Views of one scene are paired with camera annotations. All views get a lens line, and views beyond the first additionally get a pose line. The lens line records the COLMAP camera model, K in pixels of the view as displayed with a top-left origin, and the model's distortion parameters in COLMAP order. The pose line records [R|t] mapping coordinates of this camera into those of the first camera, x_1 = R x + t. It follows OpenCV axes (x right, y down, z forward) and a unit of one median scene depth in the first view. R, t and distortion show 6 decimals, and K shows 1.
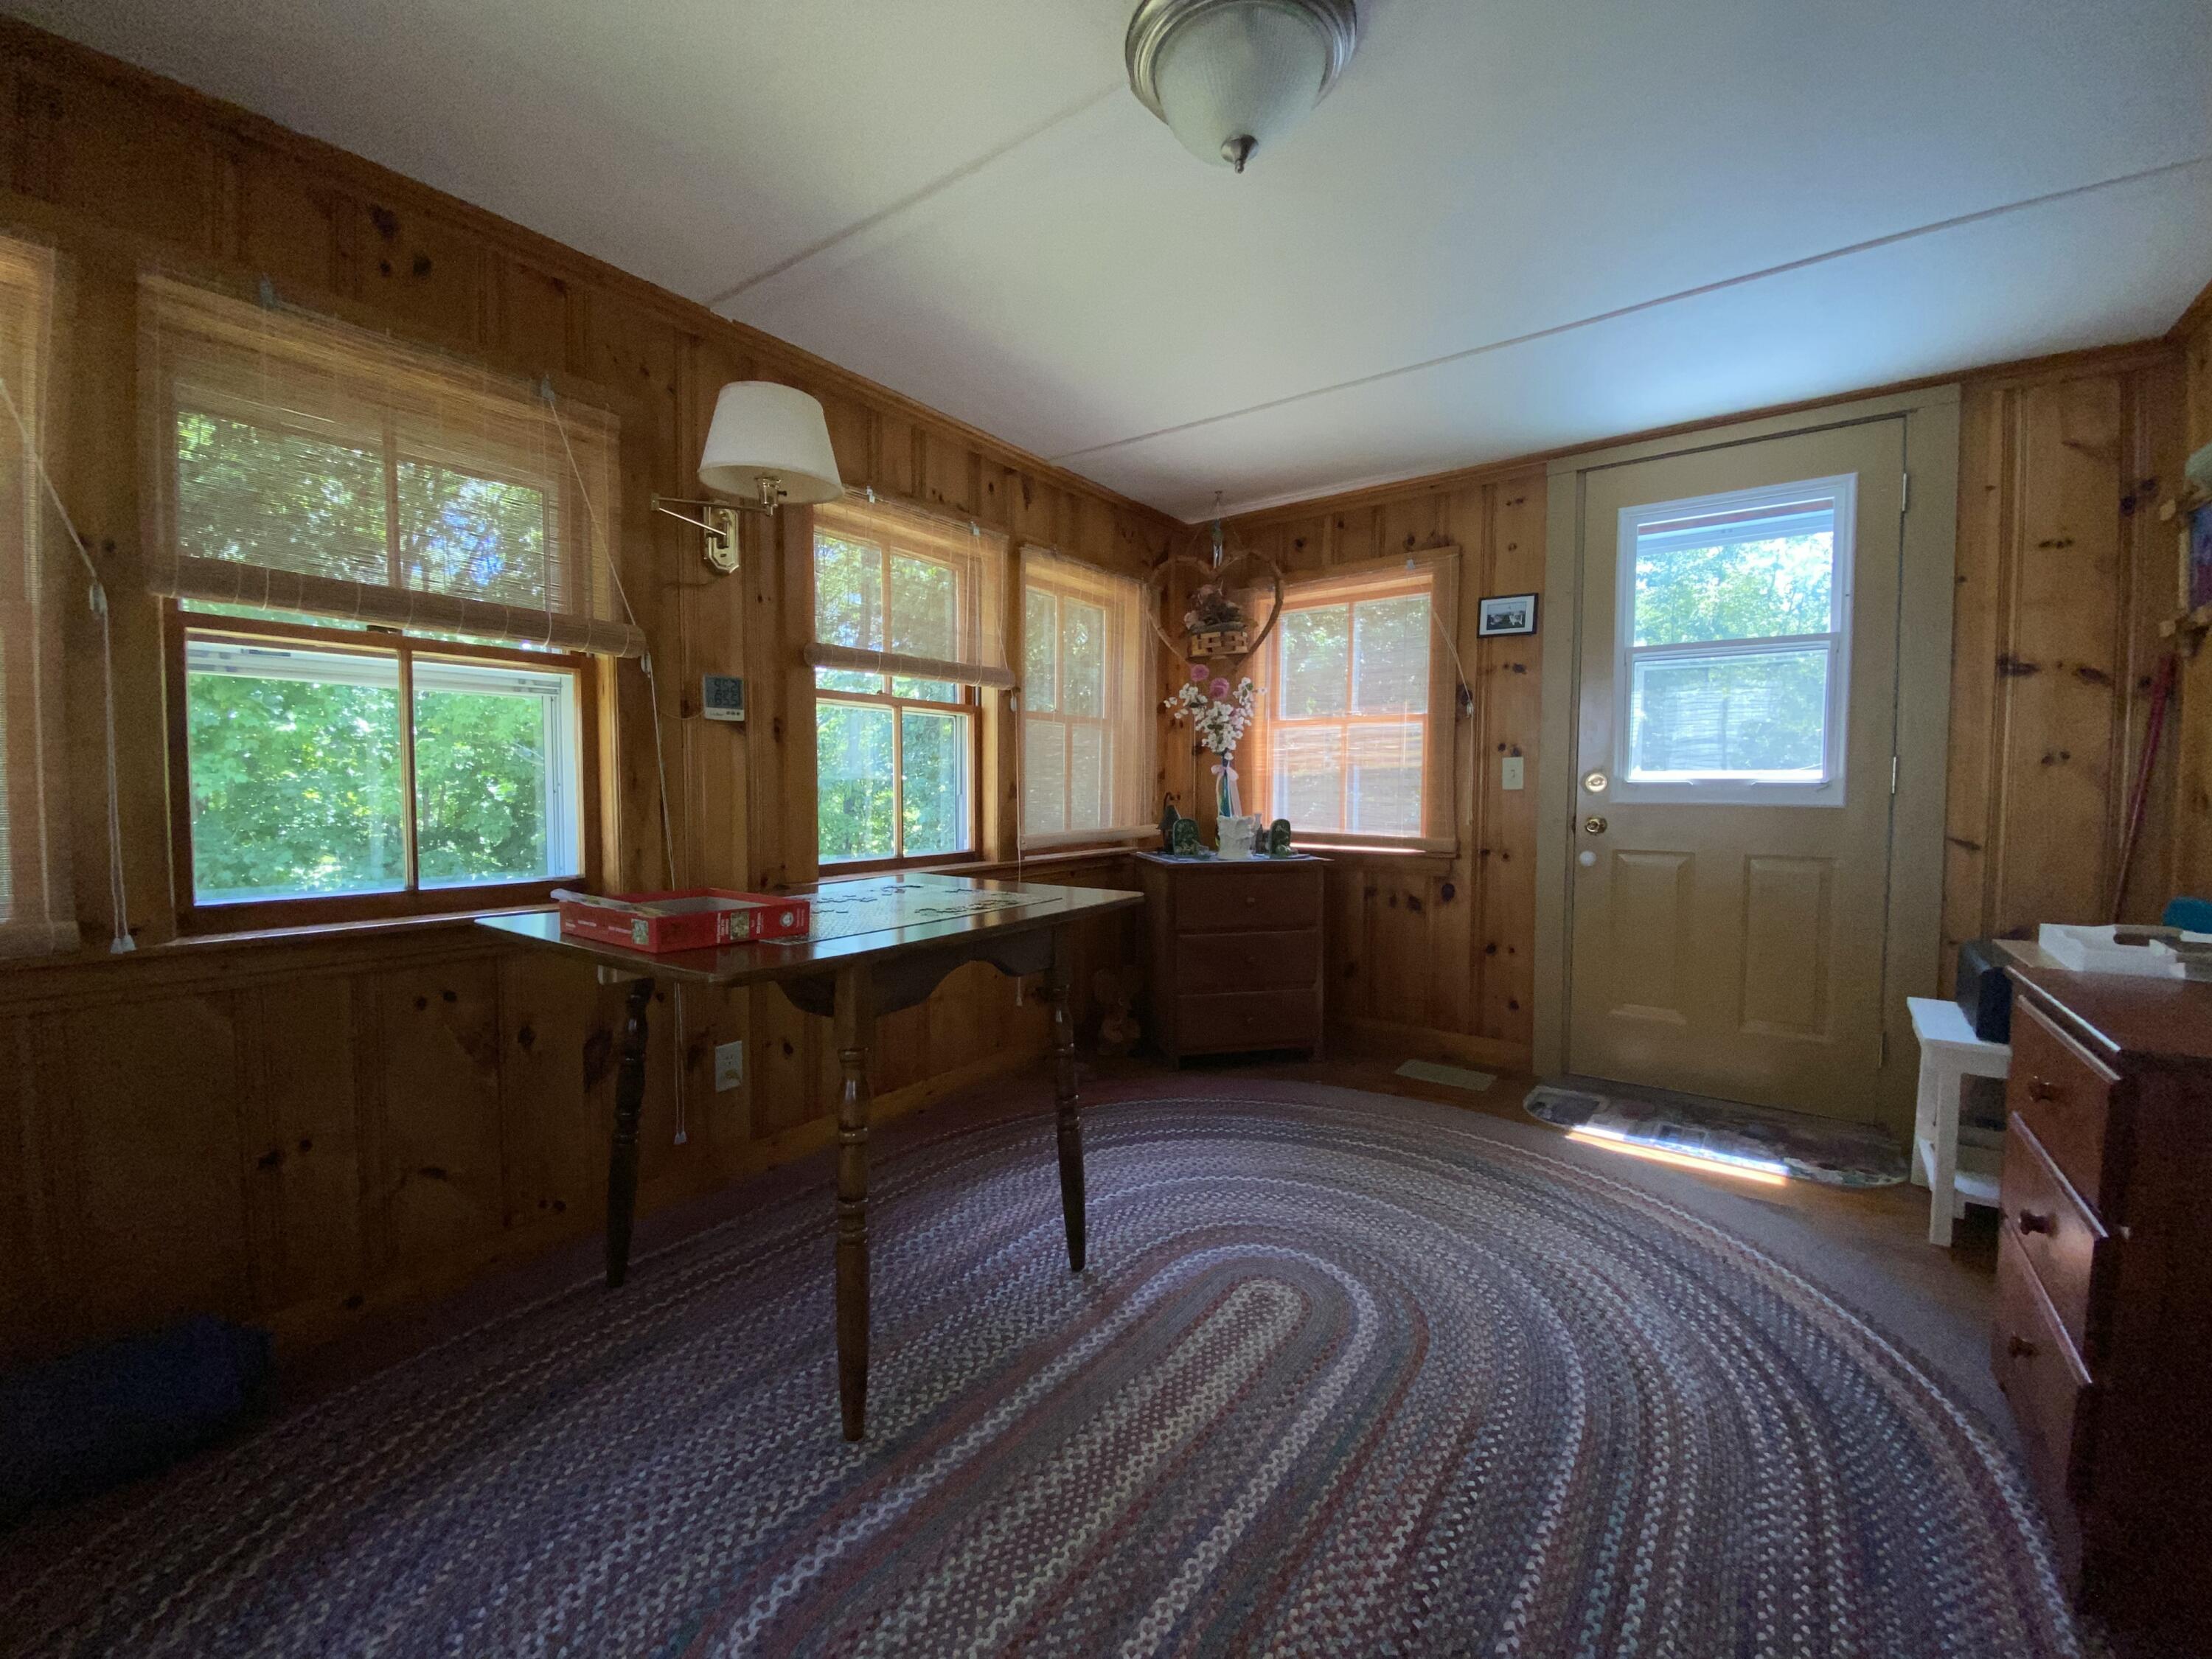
lens RADIAL K [[914.0, 0, 1115.6], [0, 914.0, 821.3], [0, 0, 1]] dist [0.009777, -0.009342]
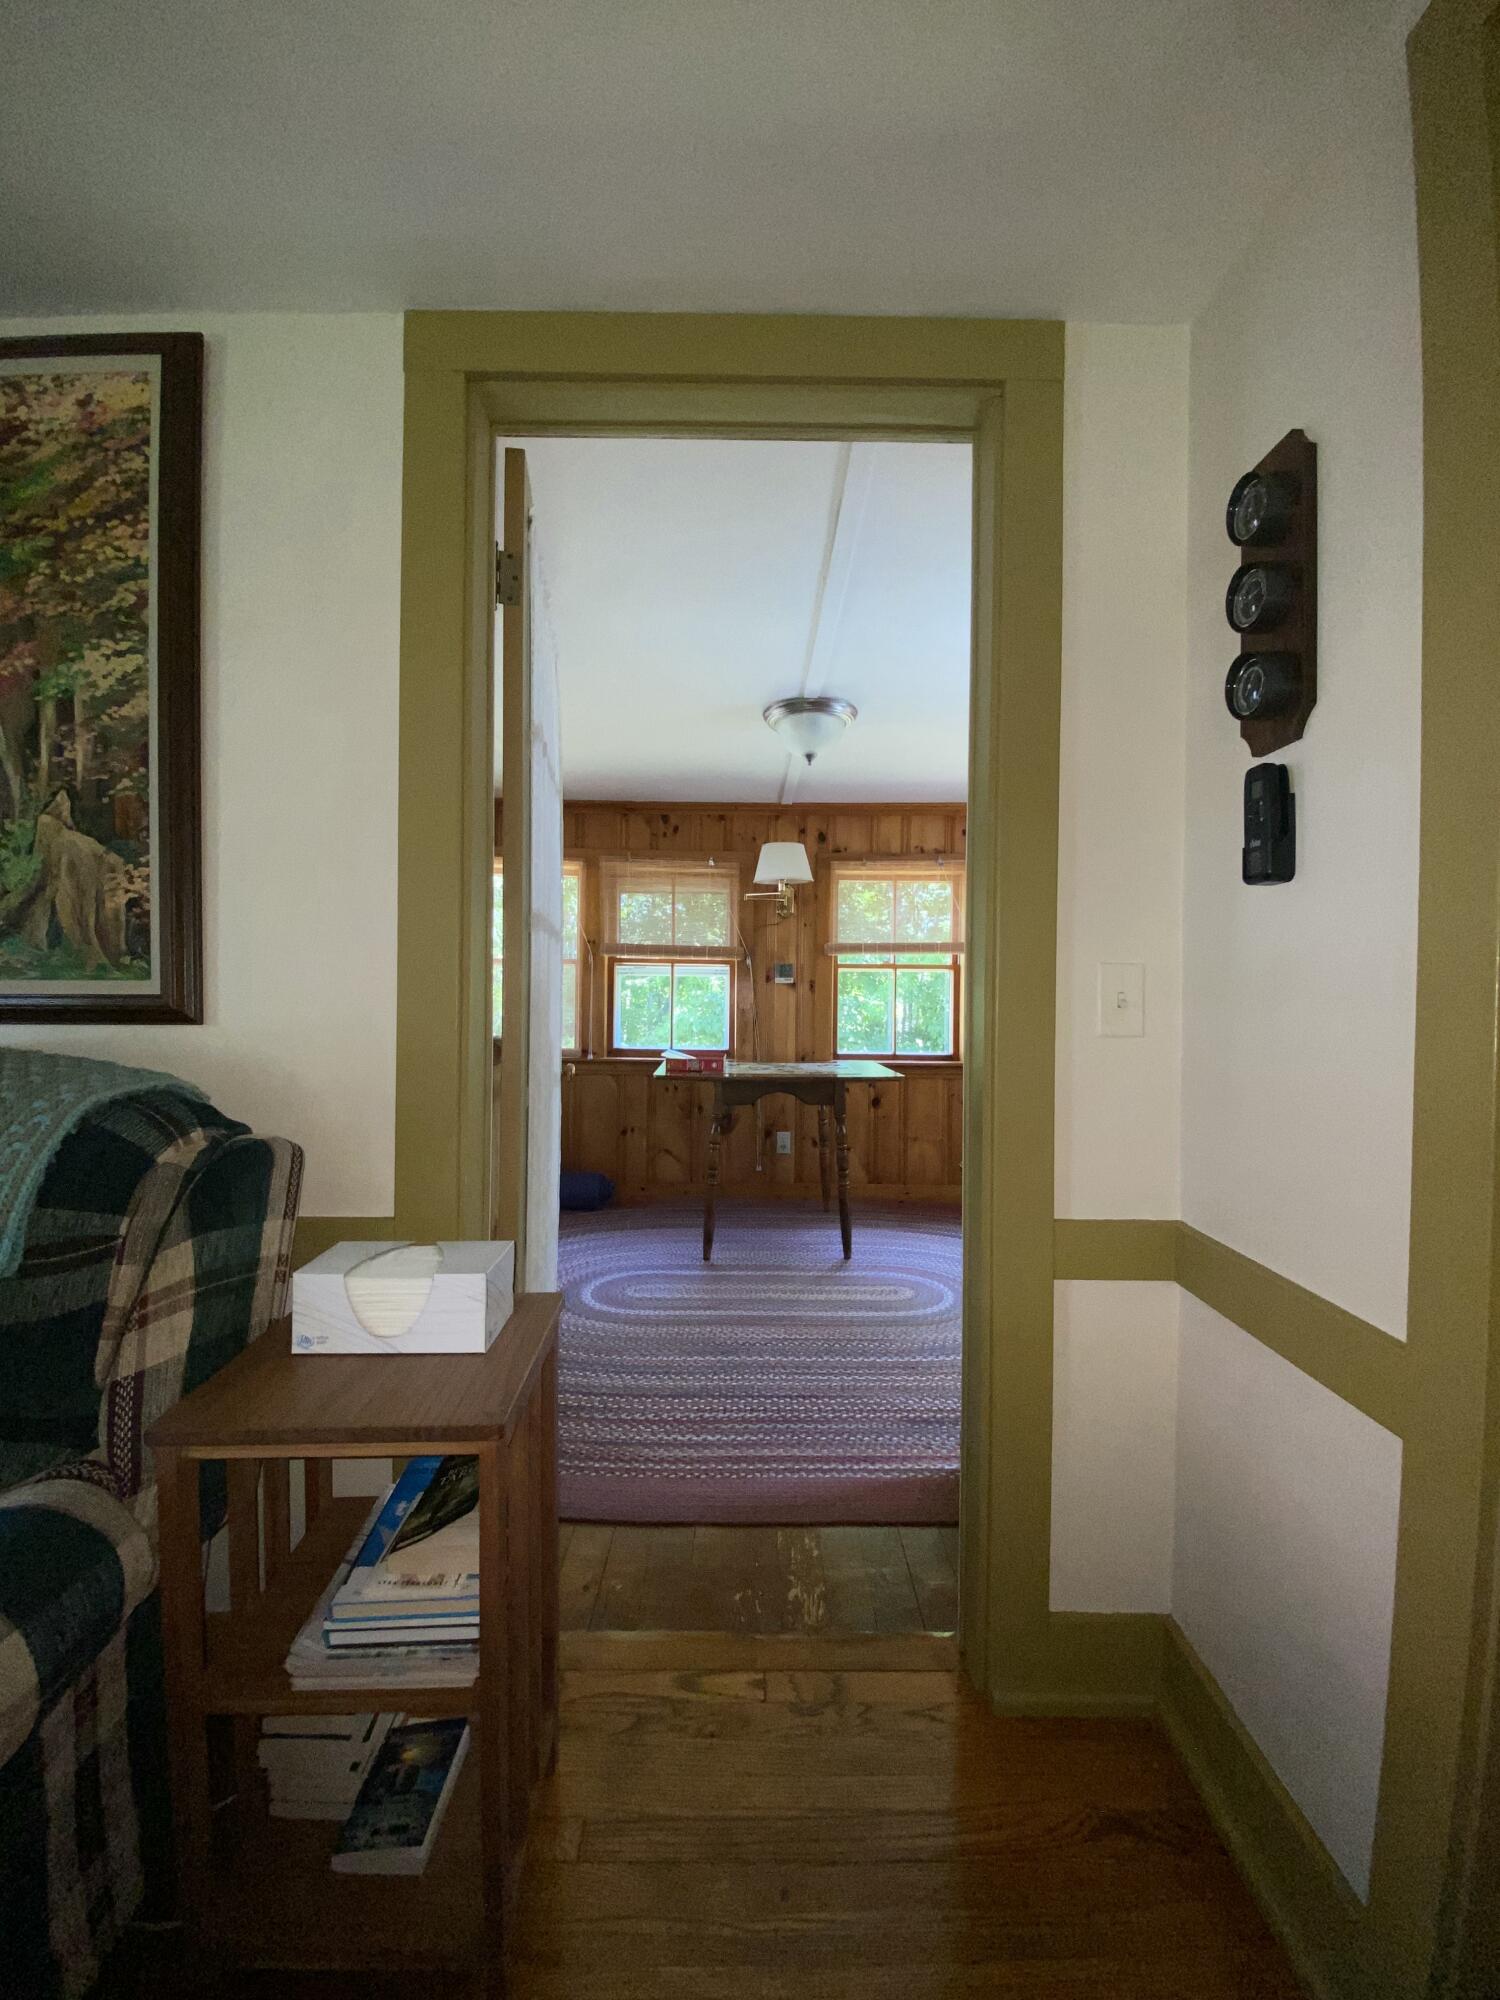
lens RADIAL K [[826.4, 0, 746.8], [0, 826.4, 1002.4], [0, 0, 1]] dist [0.009777, -0.009342]
pose [[0.576094, 0.006310, -0.817359, 1.435099], [-0.042466, 0.998851, -0.022220, -0.020696], [0.816279, 0.047511, 0.575700, -0.266019]]
